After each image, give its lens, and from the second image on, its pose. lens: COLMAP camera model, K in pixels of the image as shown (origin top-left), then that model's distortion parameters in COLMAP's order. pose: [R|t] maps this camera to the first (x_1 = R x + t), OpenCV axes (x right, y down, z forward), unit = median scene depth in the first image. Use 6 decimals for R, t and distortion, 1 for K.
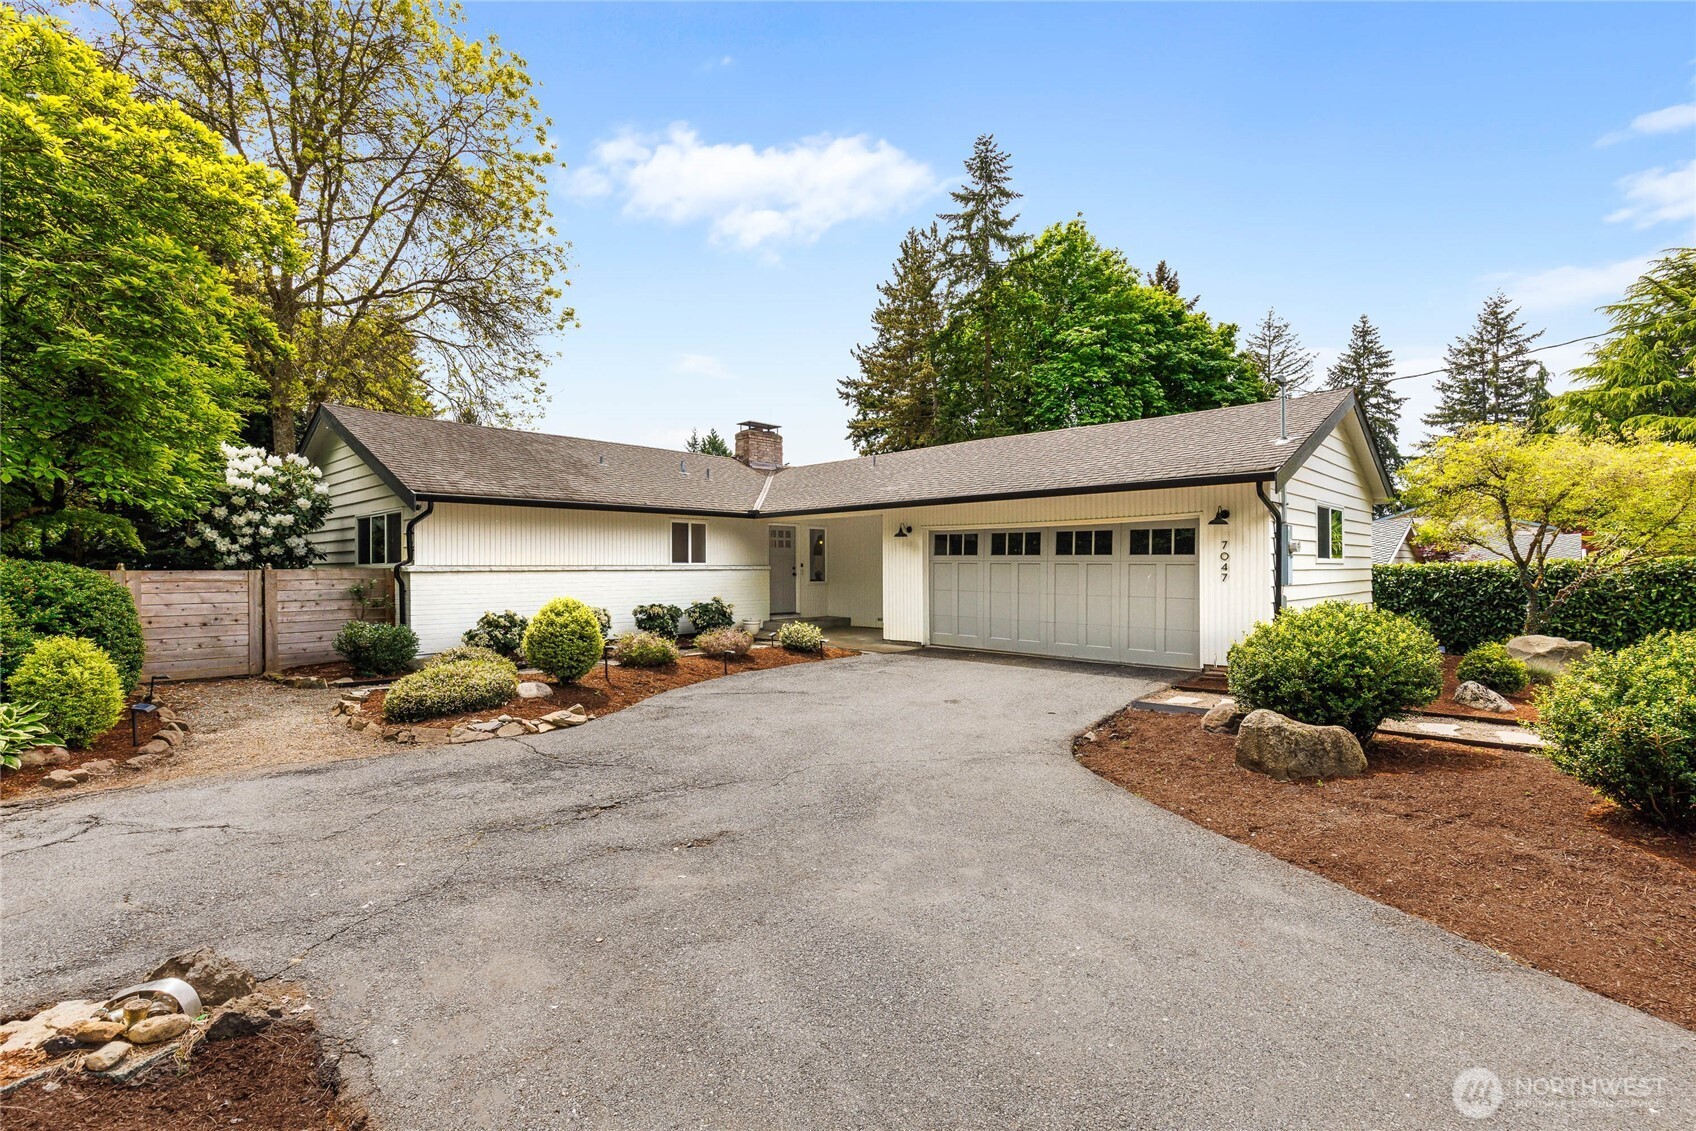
lens RADIAL K [[771.3, 0, 837.5], [0, 771.3, 558.1], [0, 0, 1]] dist [0.017372, -0.003344]
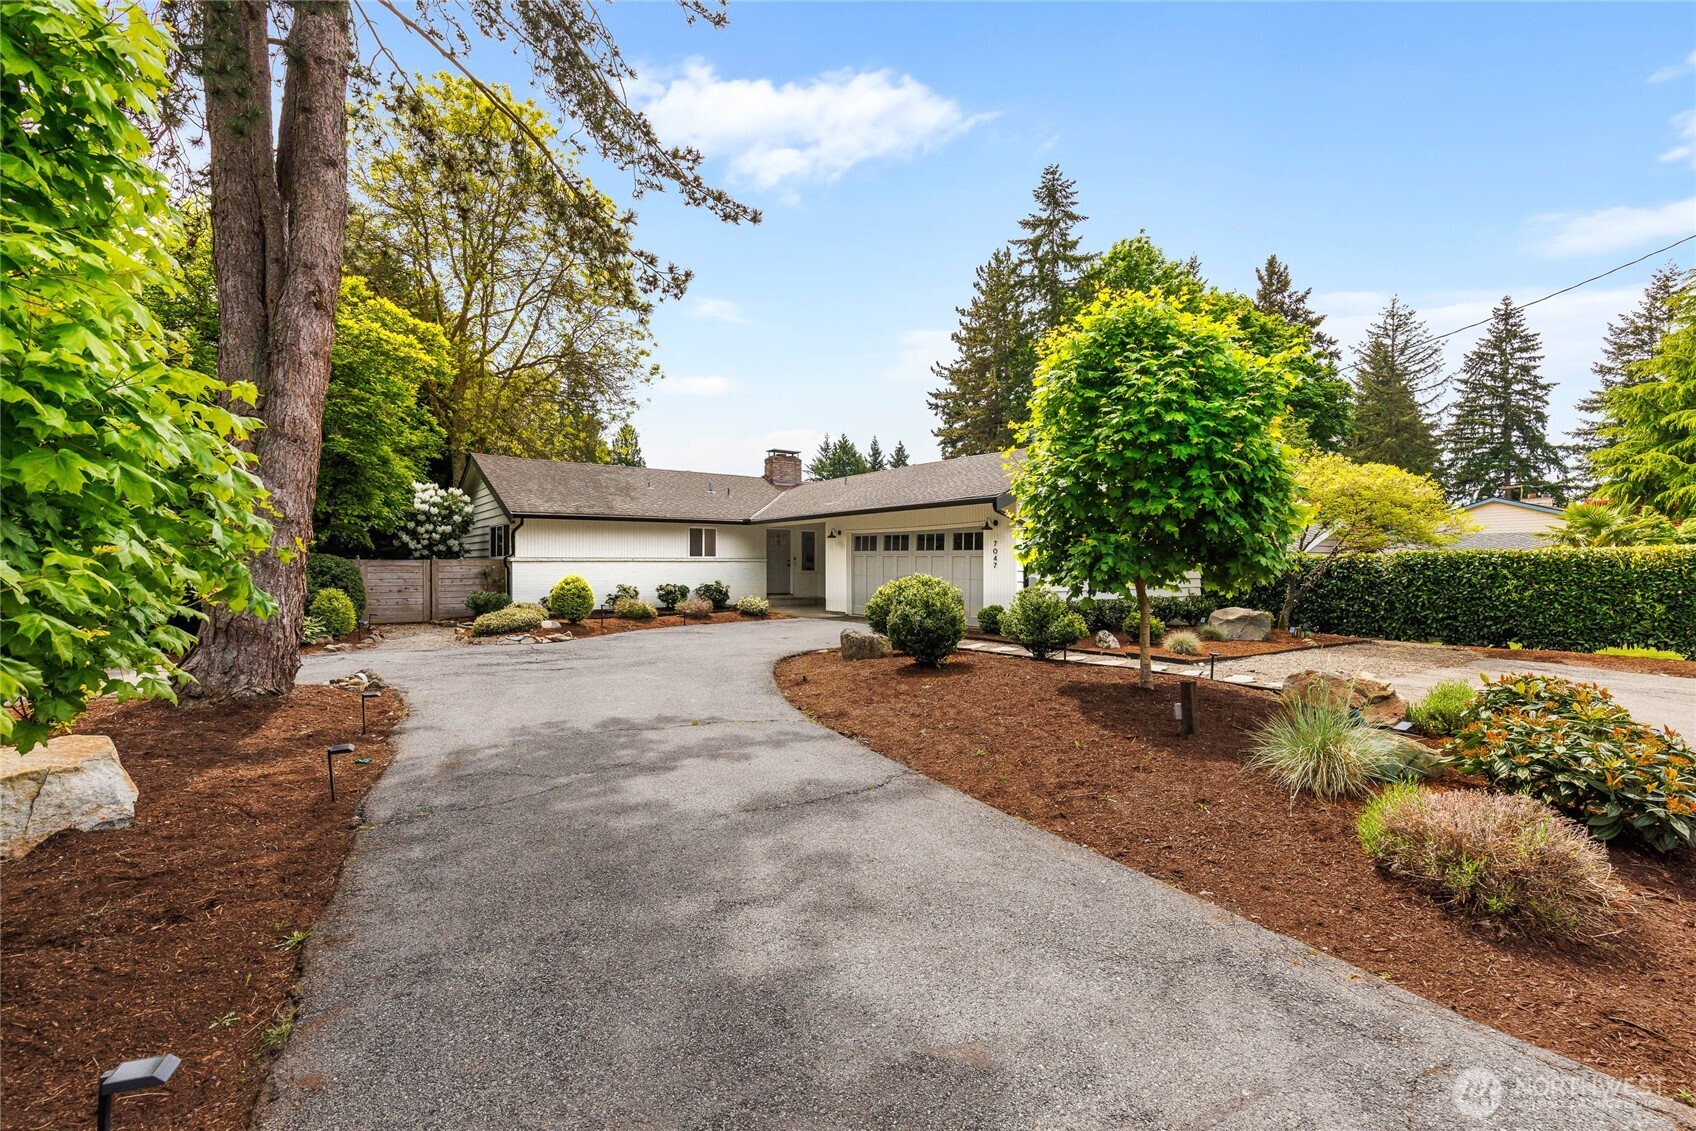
lens RADIAL K [[771.3, 0, 851.3], [0, 771.3, 553.6], [0, 0, 1]] dist [0.017372, -0.003344]
pose [[0.982590, -0.000188, -0.185786, 0.257955], [-0.000220, 0.999998, -0.002176, 0.002988], [0.185786, 0.002179, 0.982588, -0.264680]]
